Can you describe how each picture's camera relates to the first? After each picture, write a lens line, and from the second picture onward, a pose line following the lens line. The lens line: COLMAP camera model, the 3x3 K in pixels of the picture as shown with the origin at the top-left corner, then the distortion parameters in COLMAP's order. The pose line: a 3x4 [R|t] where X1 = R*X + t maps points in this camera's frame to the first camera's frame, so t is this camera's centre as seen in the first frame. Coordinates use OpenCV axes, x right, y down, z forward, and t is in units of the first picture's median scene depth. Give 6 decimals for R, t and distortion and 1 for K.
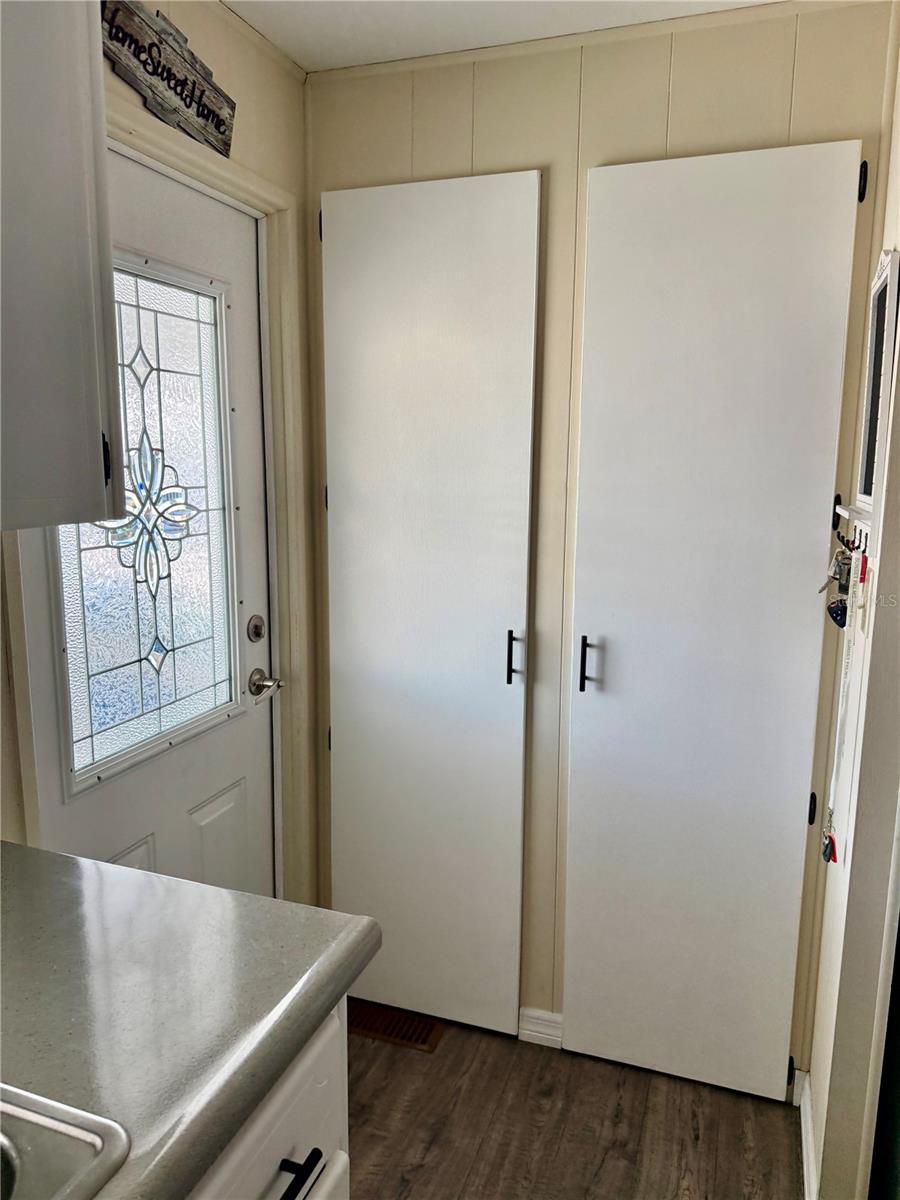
lens RADIAL K [[840.1, 0, 452.6], [0, 840.1, 599.2], [0, 0, 1]] dist [0.066113, -0.074139]
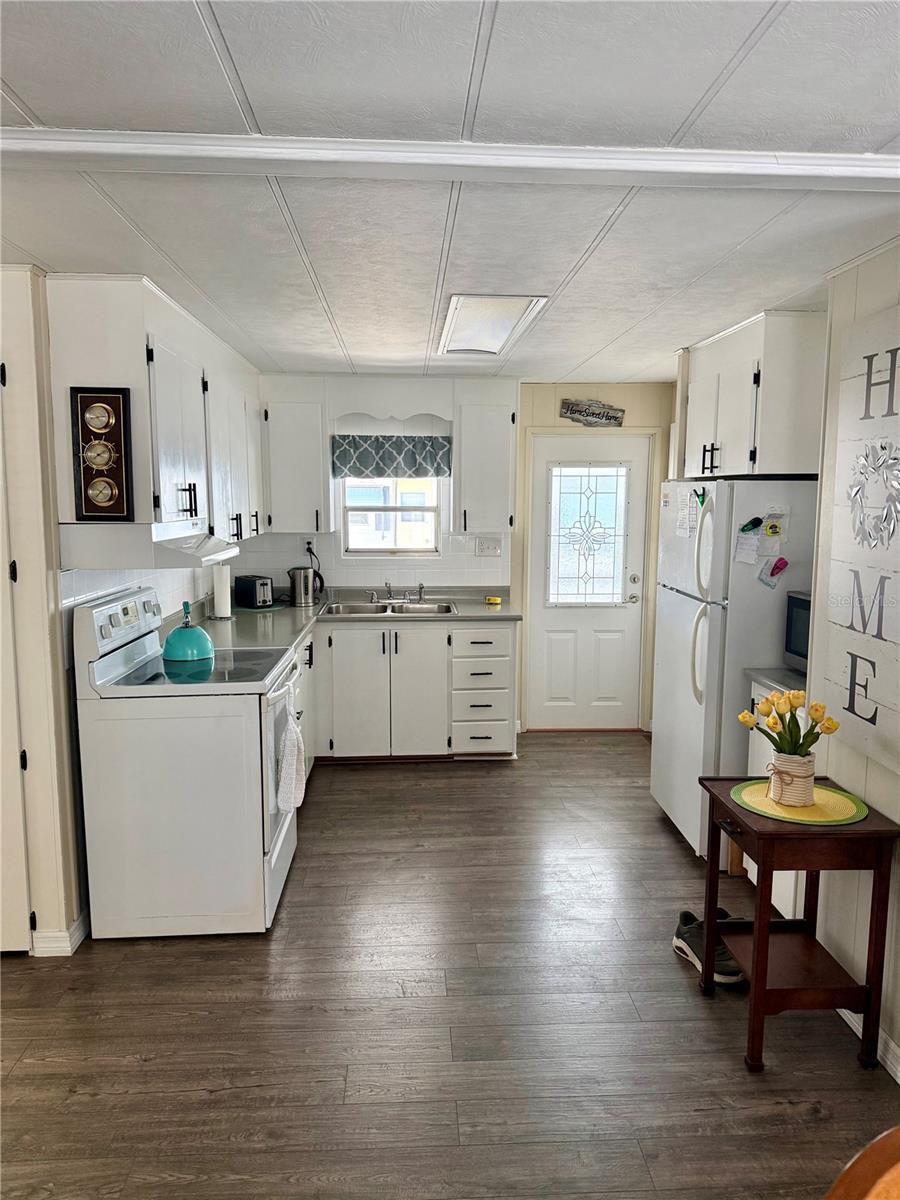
lens RADIAL K [[840.1, 0, 452.0], [0, 840.1, 598.9], [0, 0, 1]] dist [0.066113, -0.074139]
pose [[0.371267, 0.109917, -0.921997, 2.523541], [-0.148407, 0.987228, 0.057934, 0.033304], [0.916589, 0.115322, 0.382838, -0.735169]]
